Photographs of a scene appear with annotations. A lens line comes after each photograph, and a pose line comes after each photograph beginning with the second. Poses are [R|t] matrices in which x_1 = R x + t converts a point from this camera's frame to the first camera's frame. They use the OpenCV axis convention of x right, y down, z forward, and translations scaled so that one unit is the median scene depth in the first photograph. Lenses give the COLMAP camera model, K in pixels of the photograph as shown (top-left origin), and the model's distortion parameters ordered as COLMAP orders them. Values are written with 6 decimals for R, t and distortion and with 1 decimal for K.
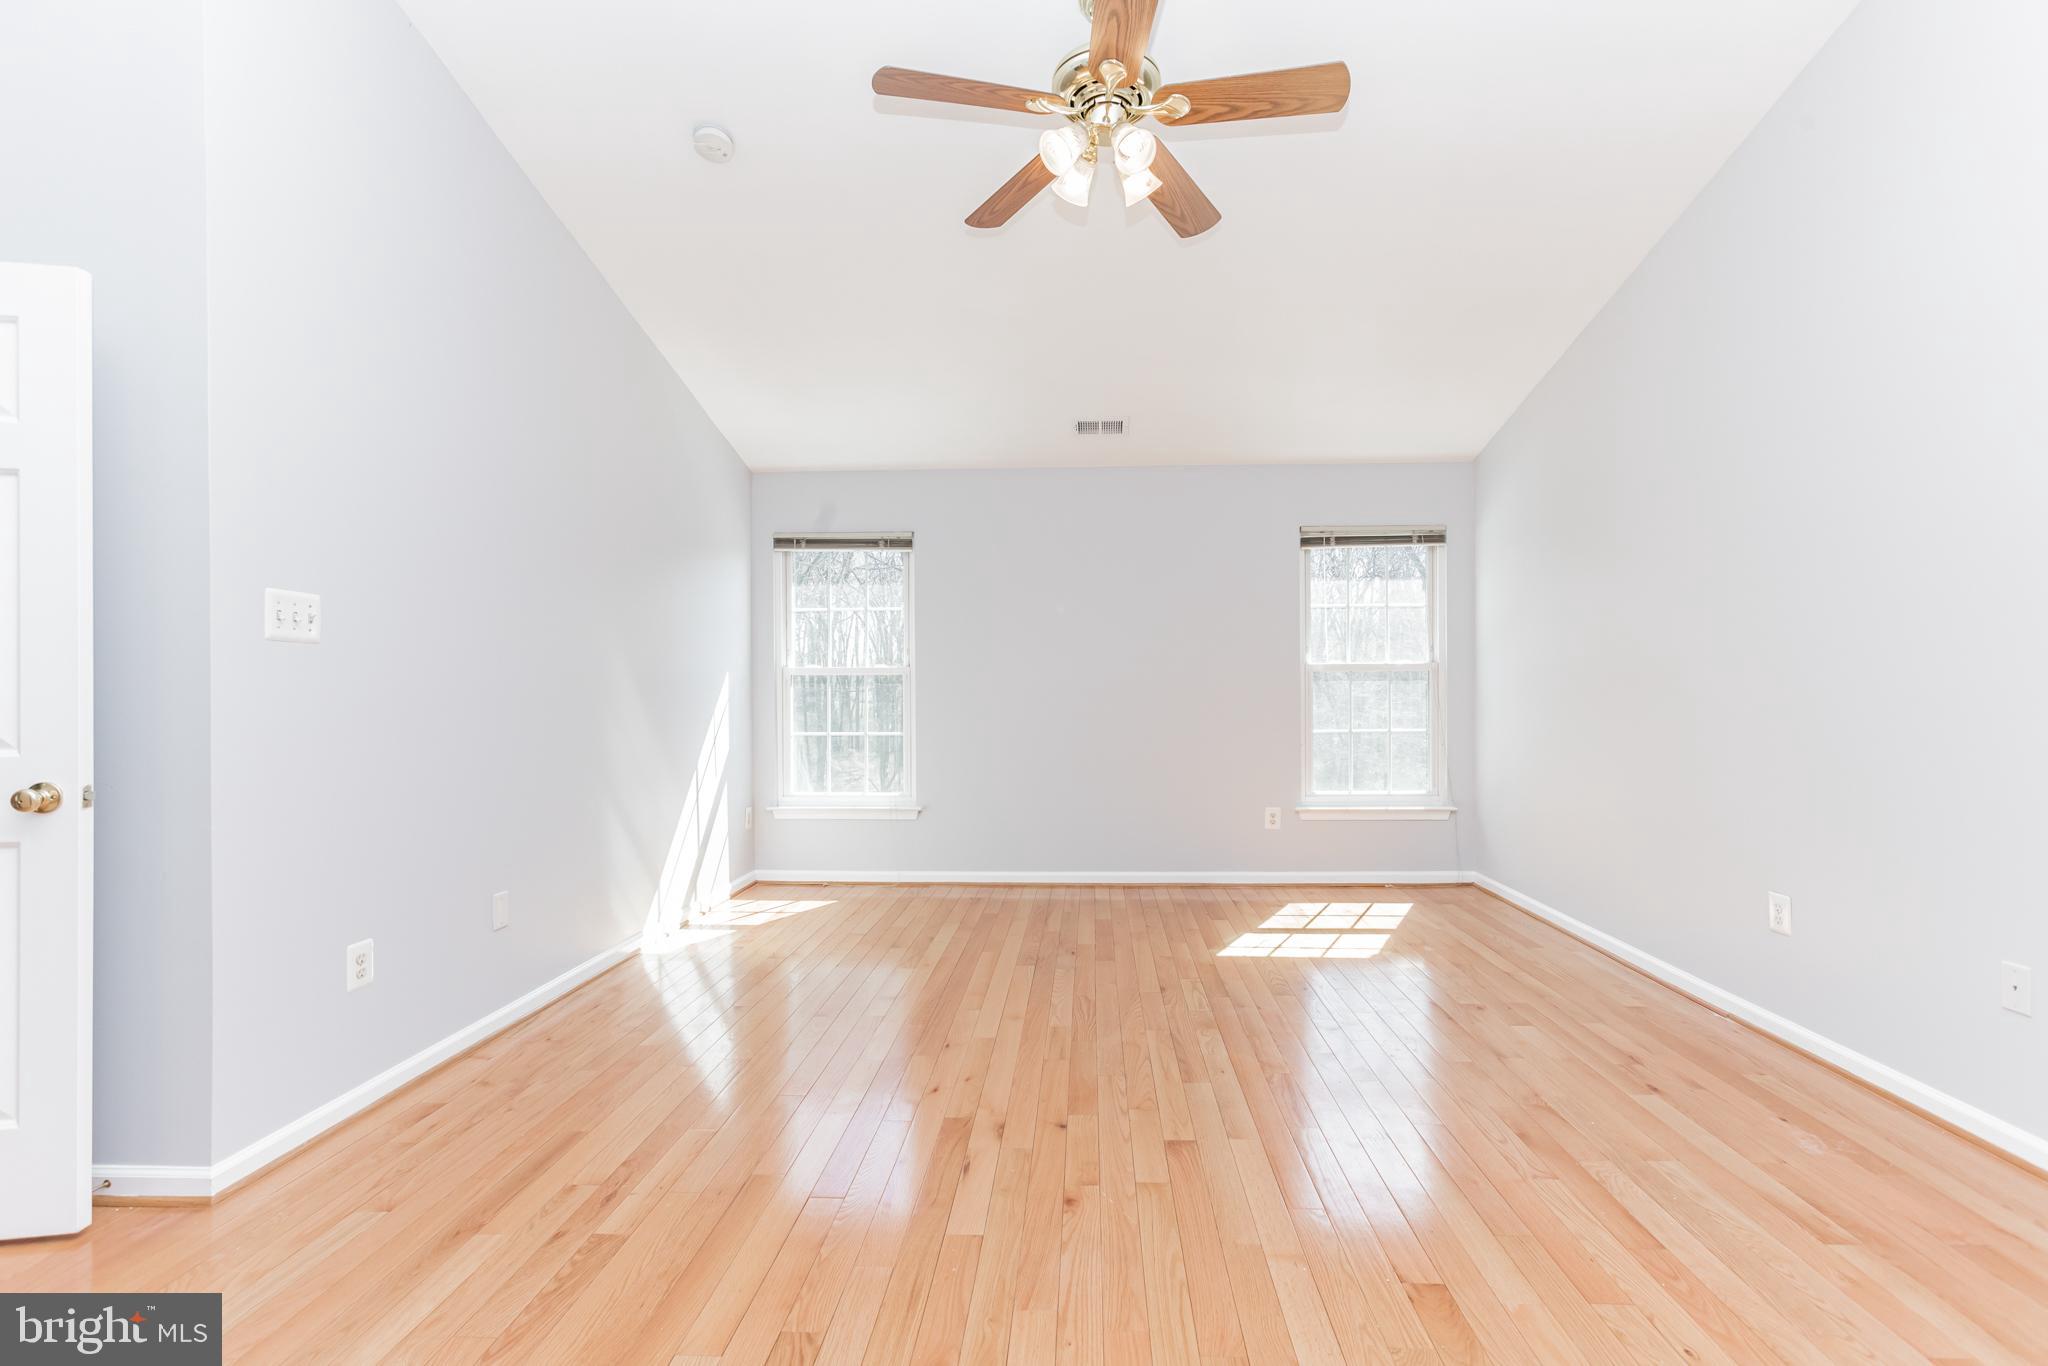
lens RADIAL K [[922.0, 0, 1057.8], [0, 922.0, 687.8], [0, 0, 1]] dist [-0.008089, 0.005859]
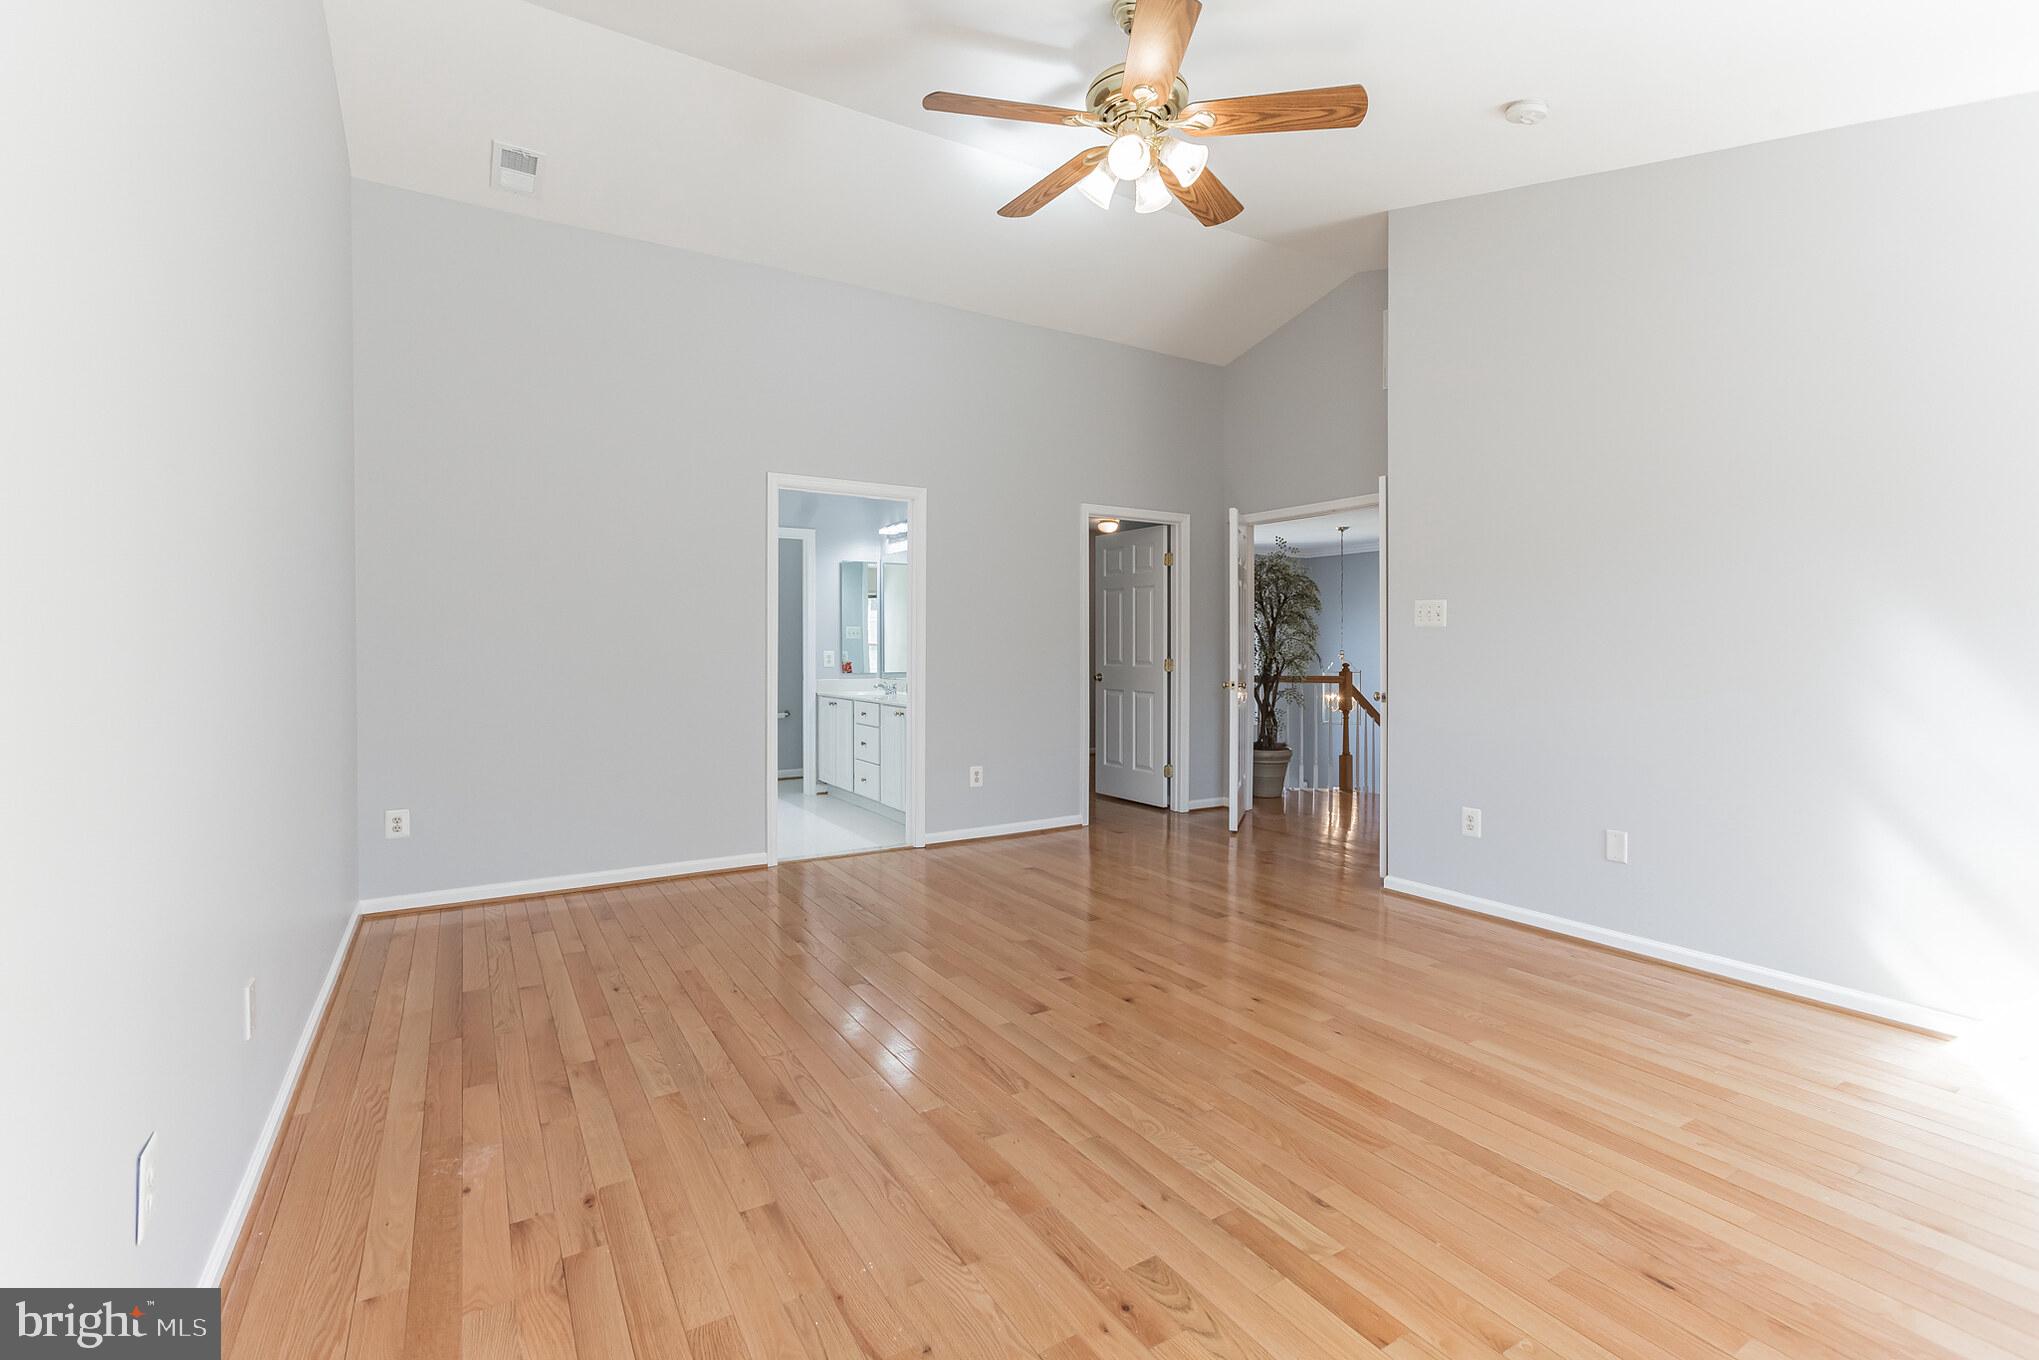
lens RADIAL K [[922.6, 0, 1009.6], [0, 922.6, 661.3], [0, 0, 1]] dist [0.001708, 0.003895]
pose [[-0.840069, 0.017077, -0.542210, 0.455337], [0.009717, 0.999818, 0.016435, -0.010730], [0.542392, 0.008537, -0.840082, 1.086668]]
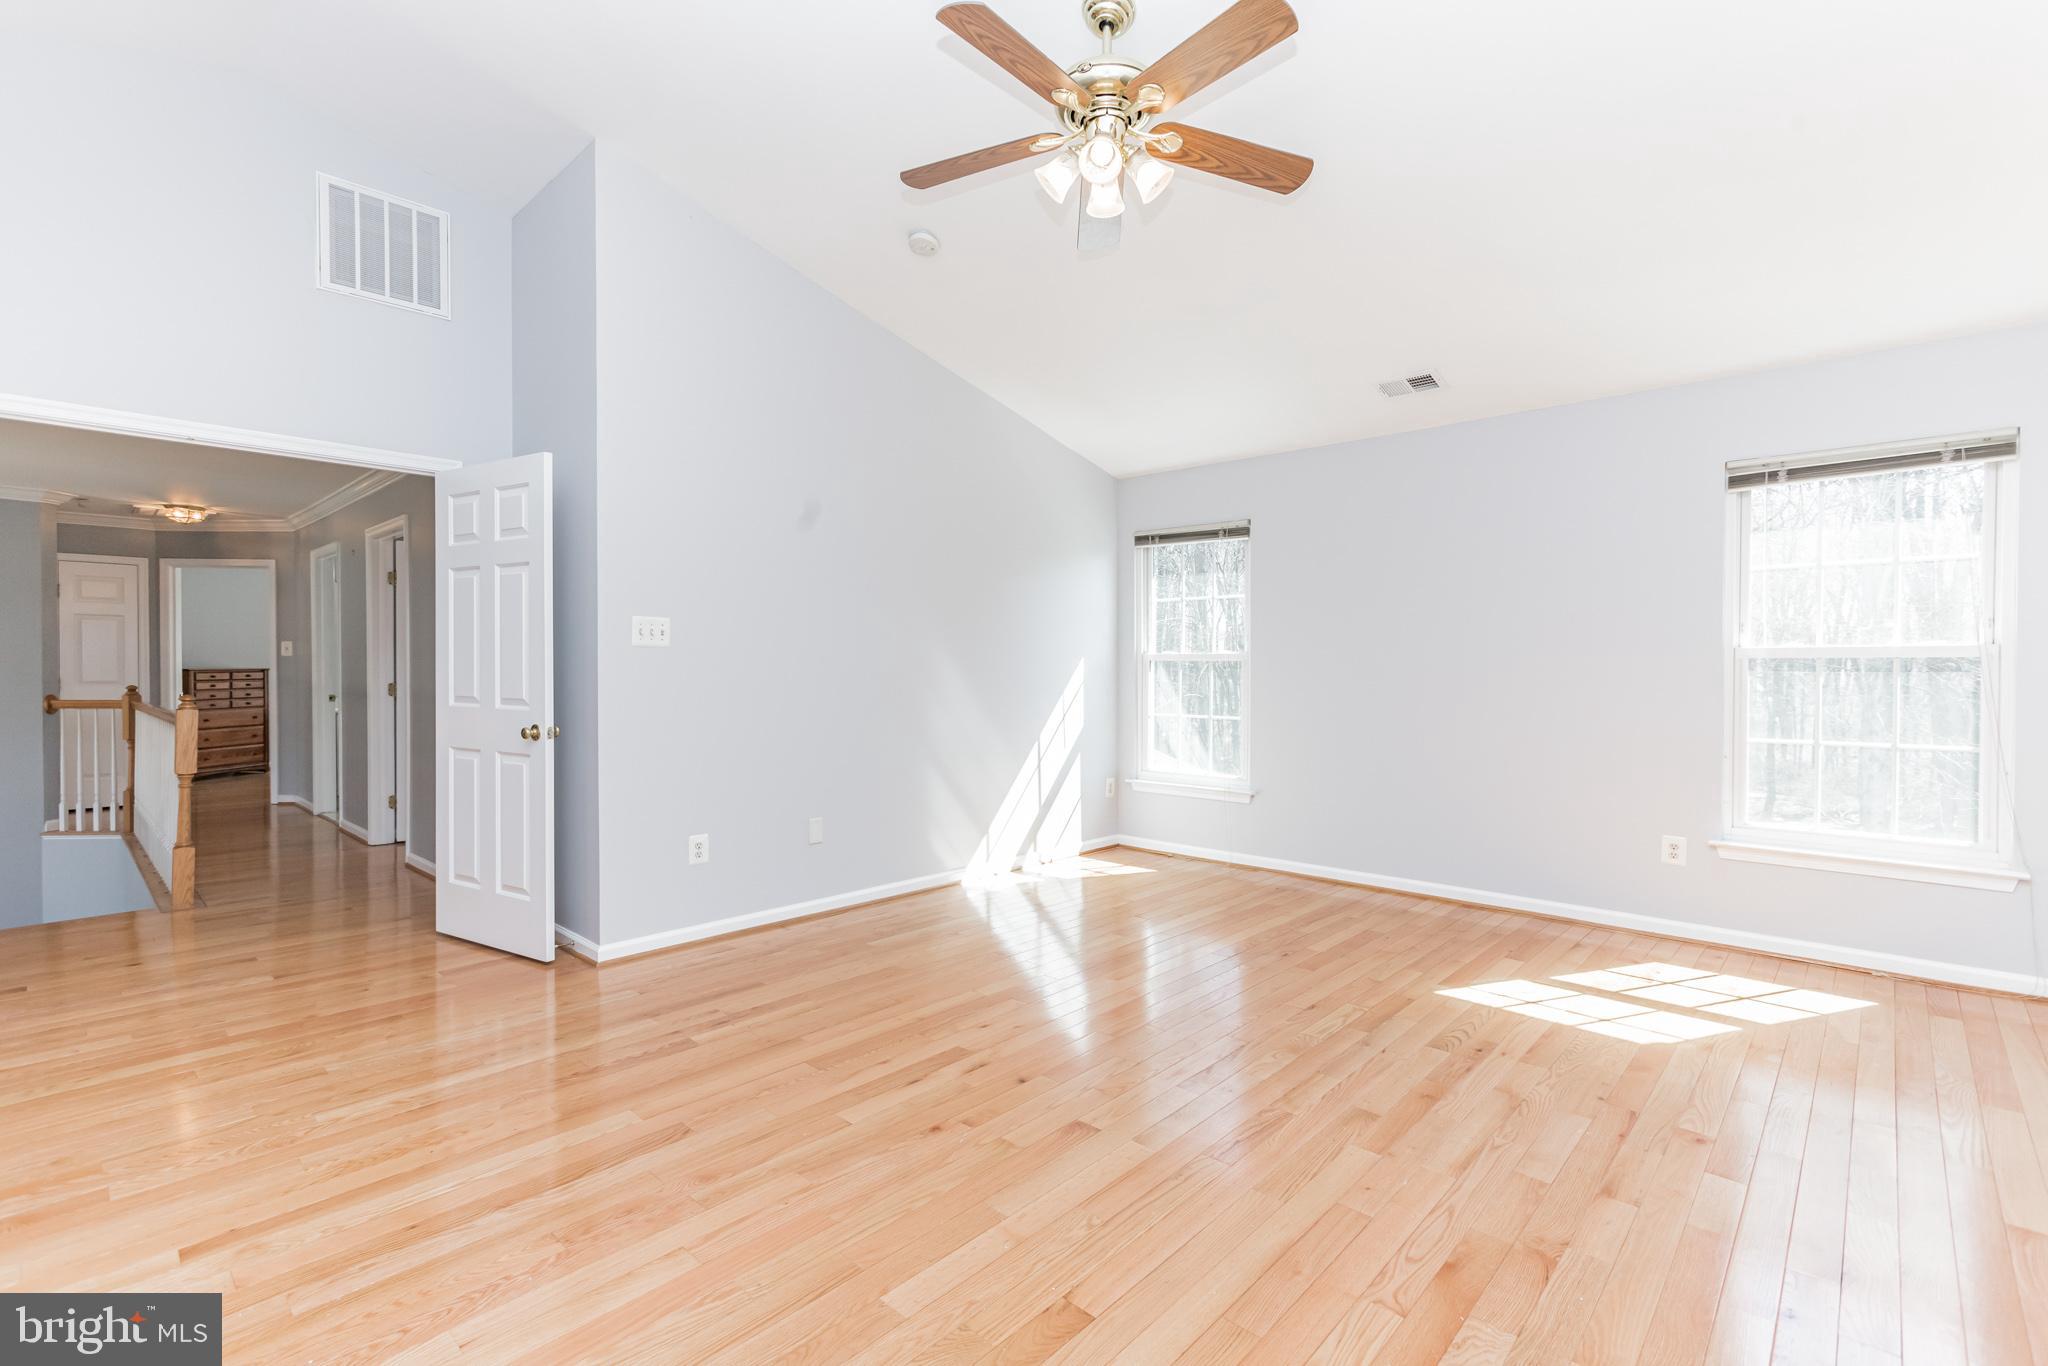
lens RADIAL K [[922.0, 0, 1027.7], [0, 922.0, 675.7], [0, 0, 1]] dist [-0.008089, 0.005859]
pose [[0.757695, 0.013699, -0.652465, 0.394162], [-0.005785, 0.999881, 0.014275, -0.013437], [0.652583, -0.007042, 0.757685, 0.093994]]
